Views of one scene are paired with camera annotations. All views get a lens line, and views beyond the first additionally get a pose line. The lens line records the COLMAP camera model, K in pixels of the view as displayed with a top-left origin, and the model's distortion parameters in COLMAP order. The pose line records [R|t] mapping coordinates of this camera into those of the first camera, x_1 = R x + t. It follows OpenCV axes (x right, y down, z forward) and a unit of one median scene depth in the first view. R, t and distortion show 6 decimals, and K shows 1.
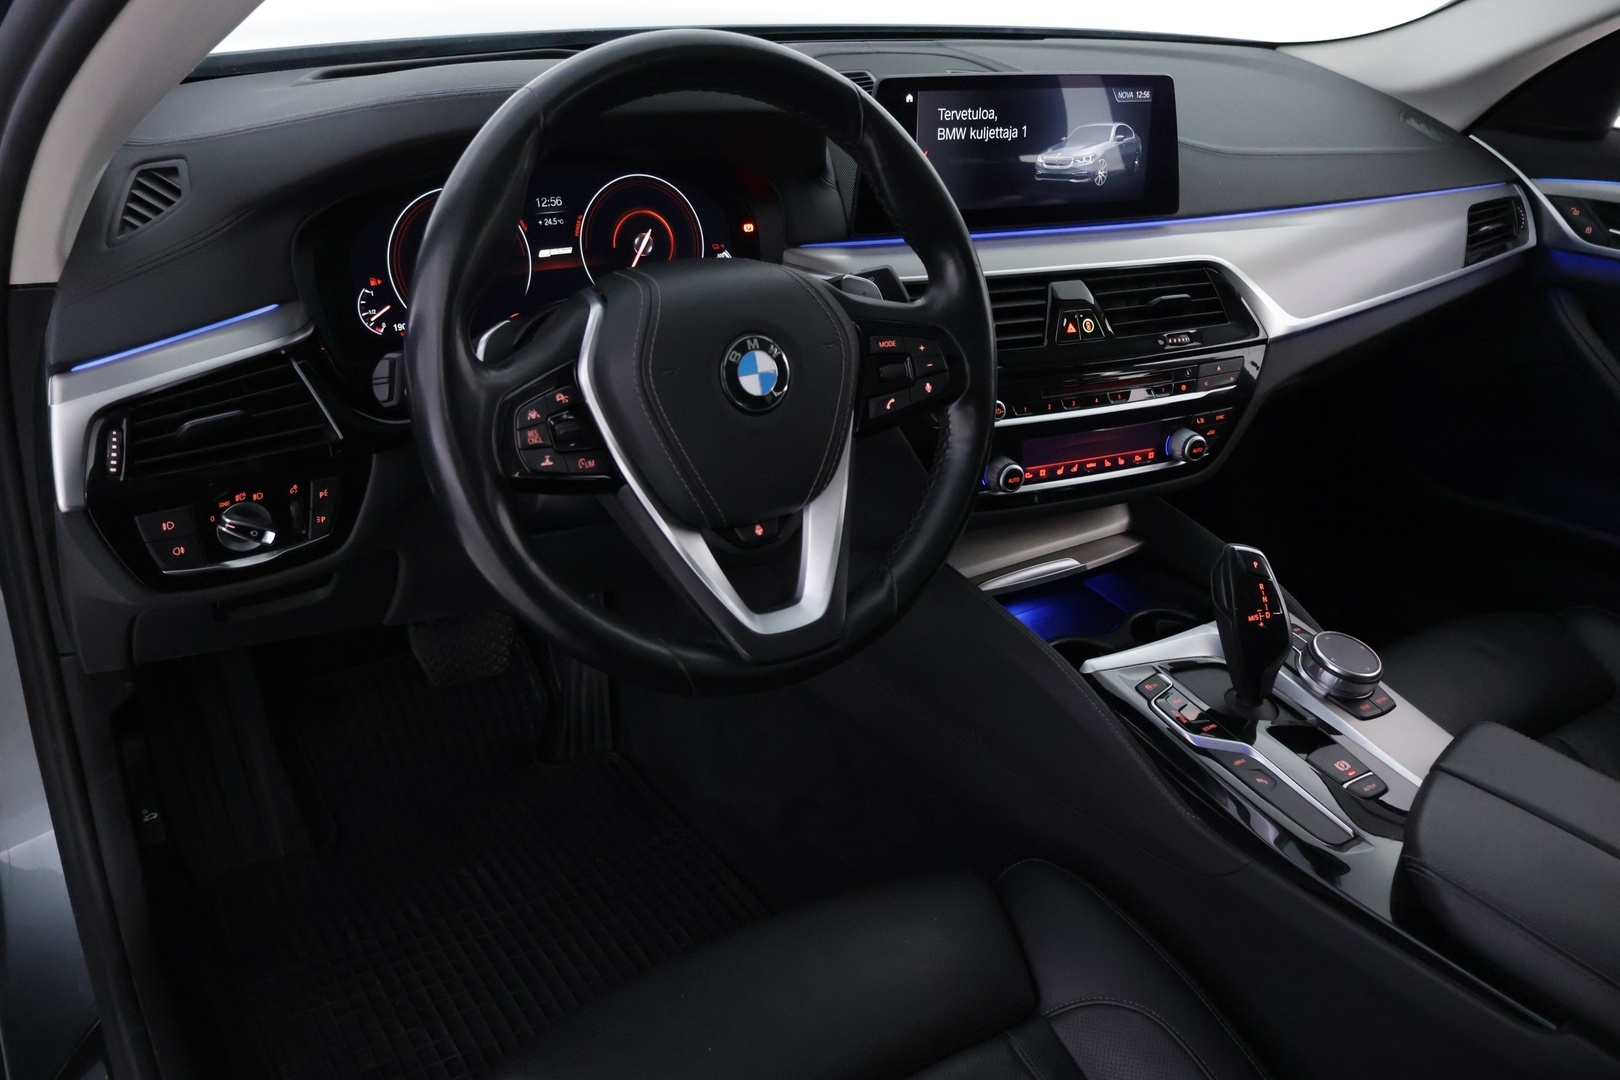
lens RADIAL K [[1340.0, 0, 805.0], [0, 1340.0, 542.7], [0, 0, 1]] dist [-0.002098, 0.006922]
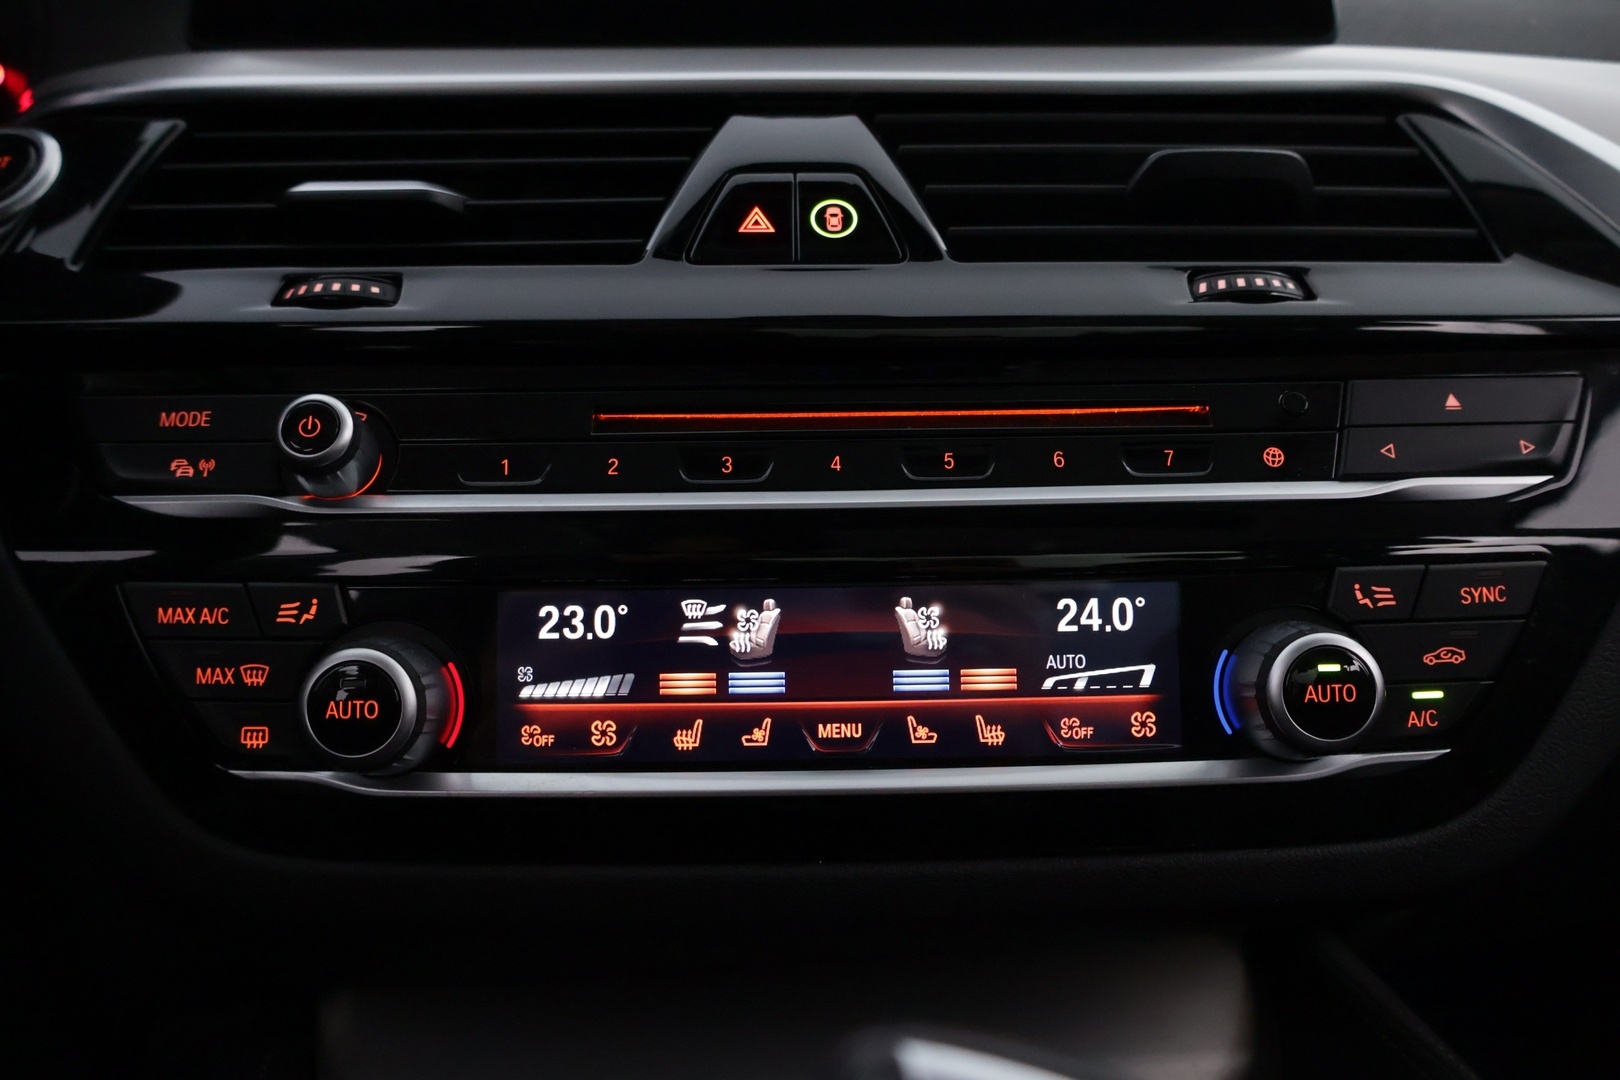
lens RADIAL K [[1340.0, 0, 807.9], [0, 1340.0, 538.7], [0, 0, 1]] dist [-0.002098, 0.006922]
pose [[0.904102, -0.045750, -0.424861, 0.360610], [-0.137785, 0.909937, -0.391190, 0.008455], [0.404493, 0.412215, 0.816372, 0.895458]]
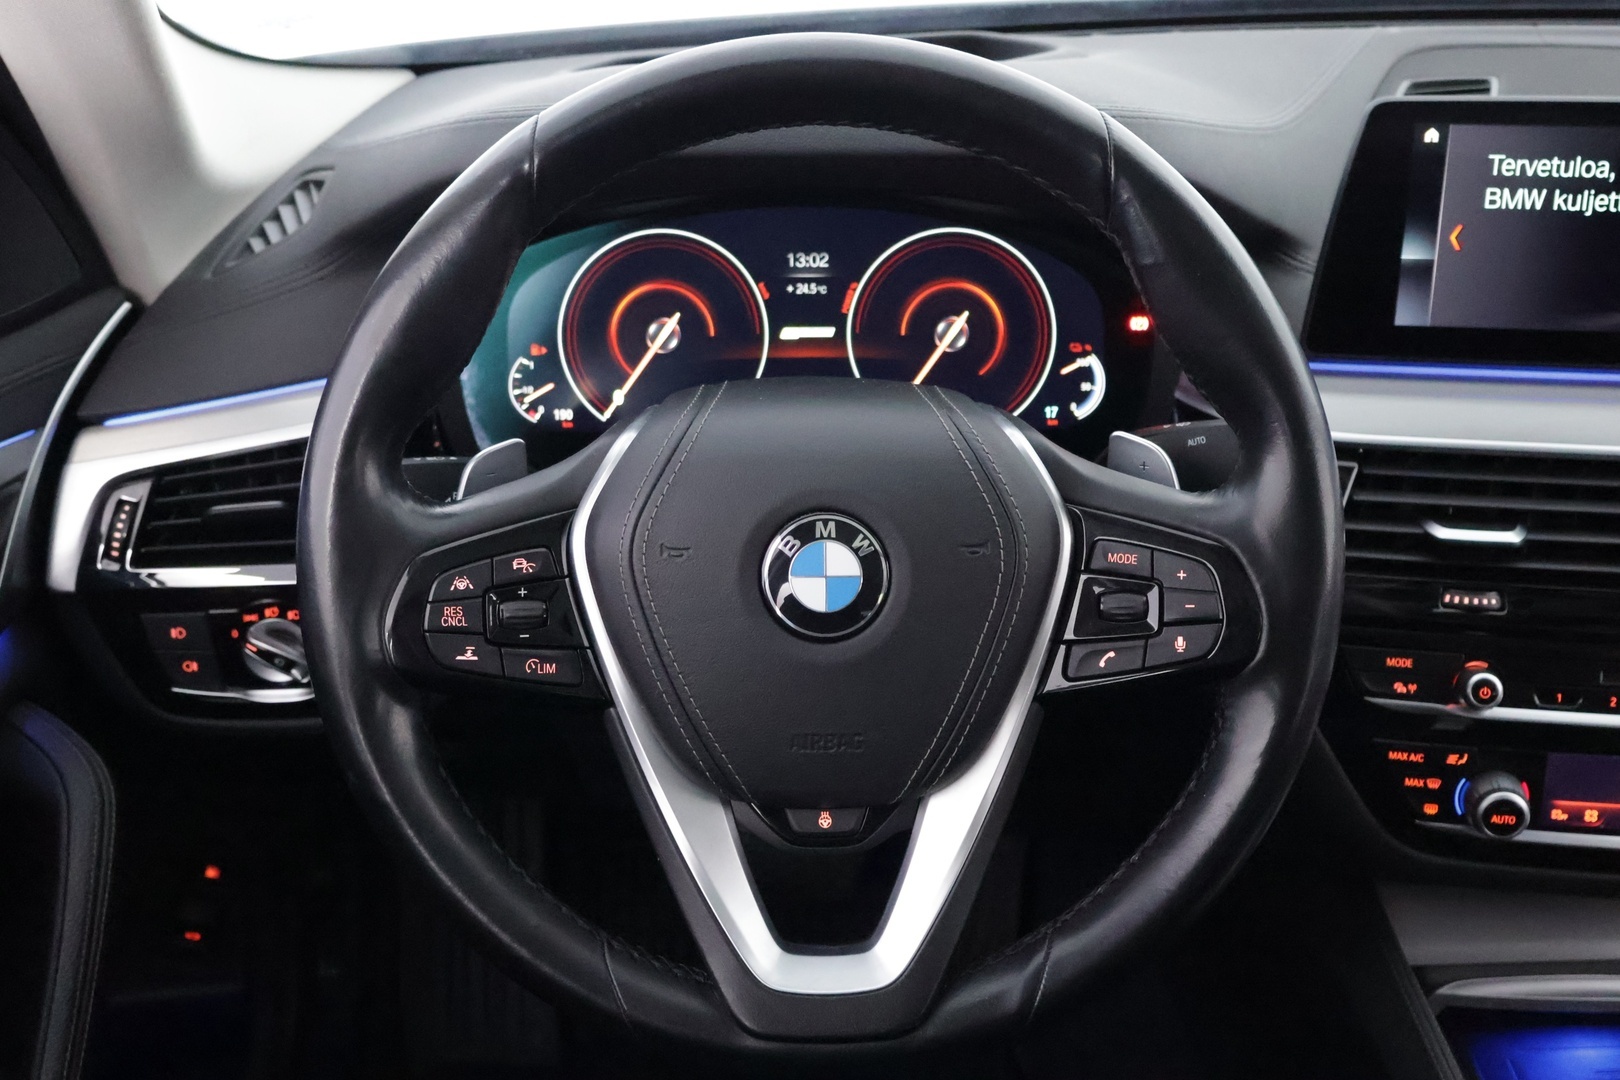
lens RADIAL K [[1861.9, 0, 811.8], [0, 1861.9, 546.3], [0, 0, 1]] dist [0.010000, 0.000000]
pose [[0.844847, 0.167220, -0.508204, 0.312007], [-0.196716, 0.980451, -0.004414, -0.106169], [0.497531, 0.103701, 0.861225, 0.196509]]
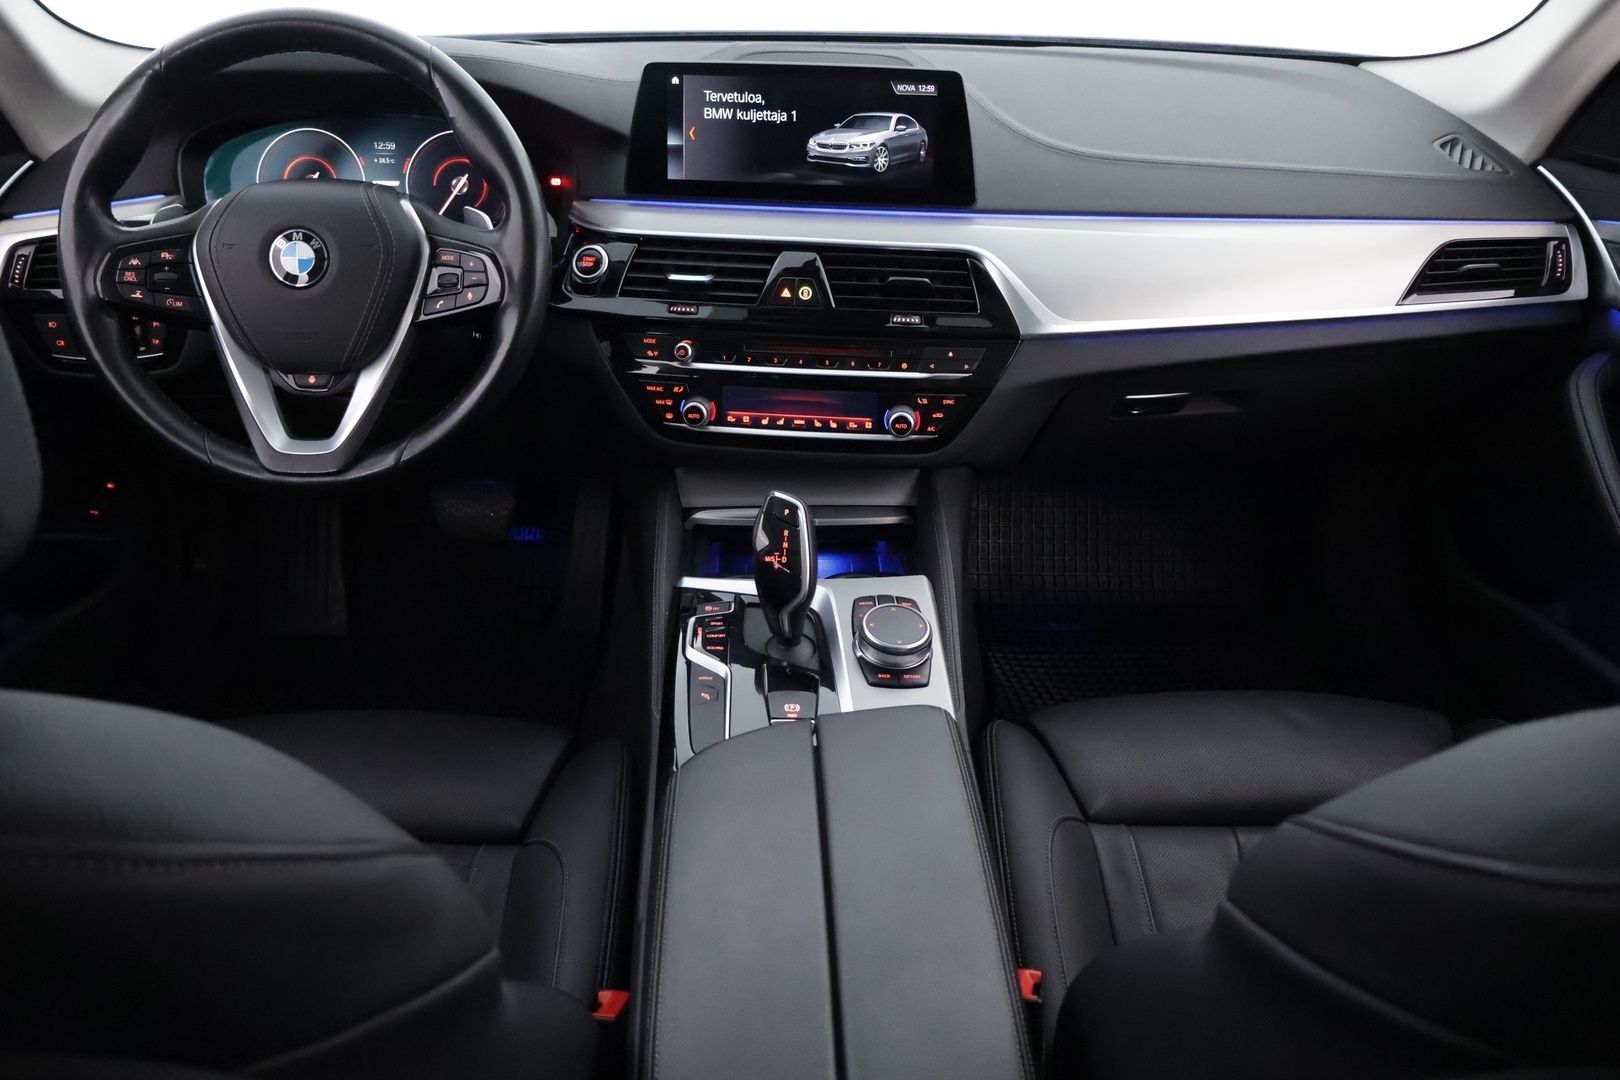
lens RADIAL K [[1340.0, 0, 796.2], [0, 1340.0, 537.5], [0, 0, 1]] dist [-0.002098, 0.006922]
pose [[0.847515, 0.193299, -0.494321, 0.878108], [-0.209627, 0.977515, 0.022840, 0.010501], [0.487621, 0.084266, 0.868979, 0.072094]]
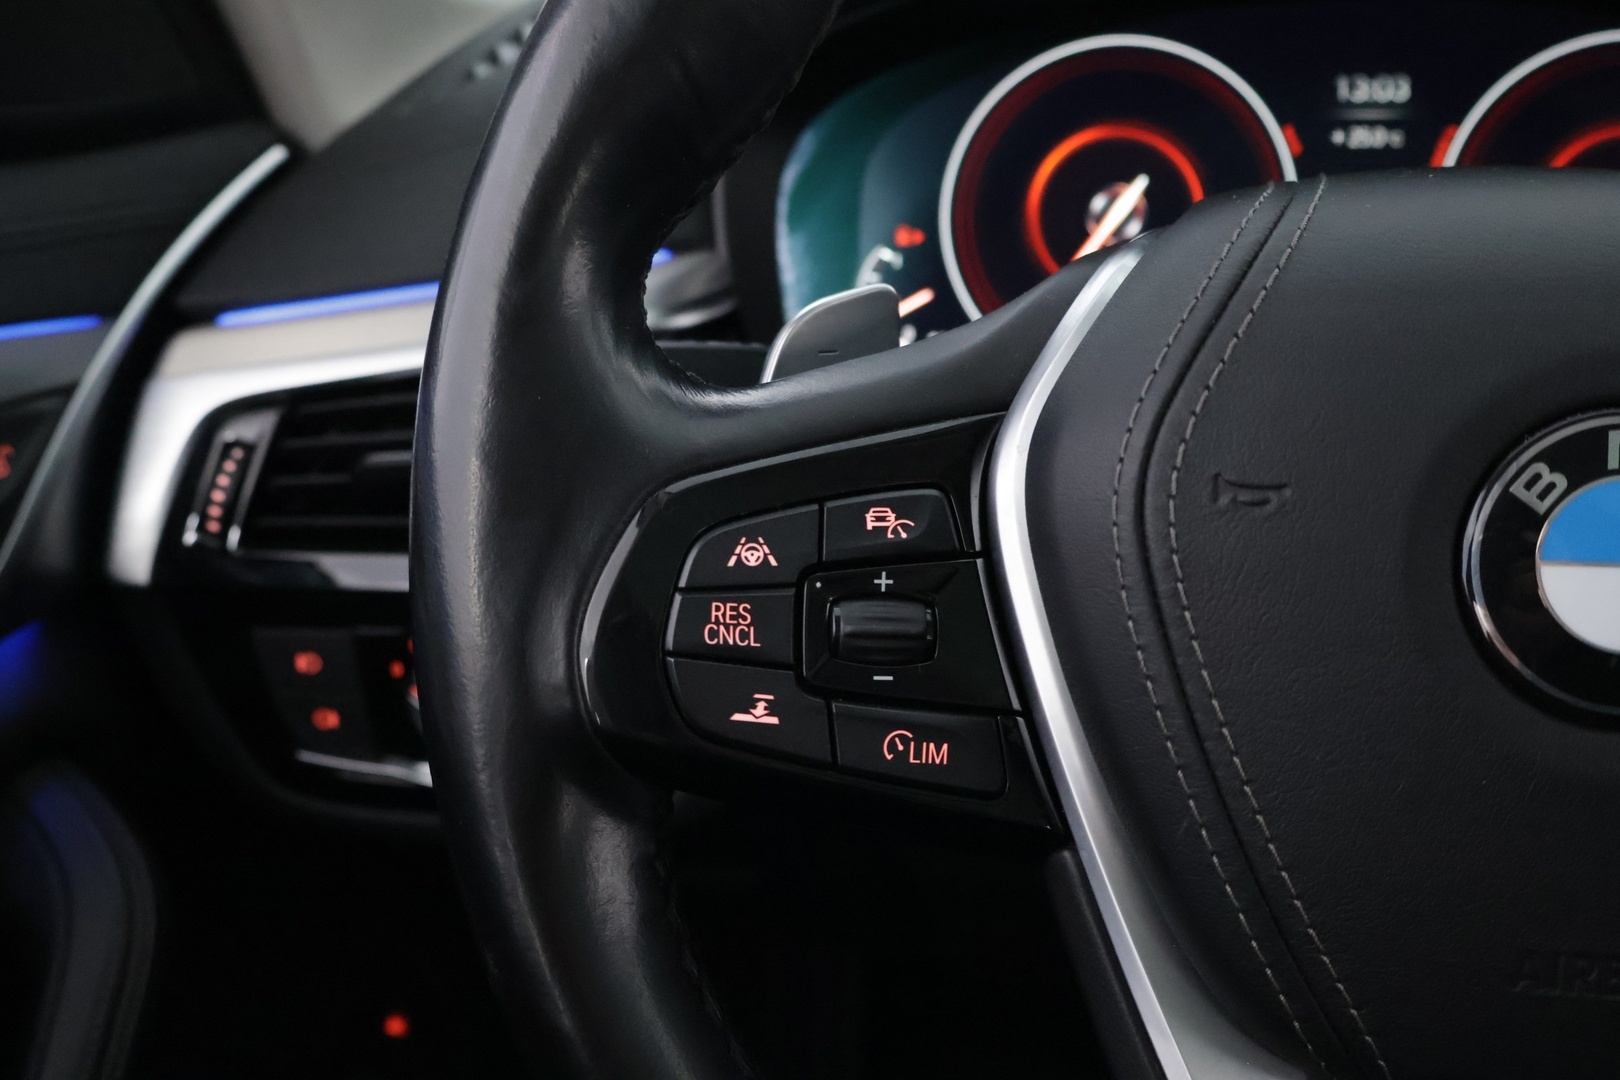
lens RADIAL K [[1763.1, 0, 822.5], [0, 1763.1, 531.2], [0, 0, 1]] dist [0.027082, 0.000000]
pose [[0.740110, 0.162839, -0.652473, 0.053931], [-0.244003, 0.969146, -0.034904, -0.066043], [0.626658, 0.185038, 0.757008, 0.511865]]
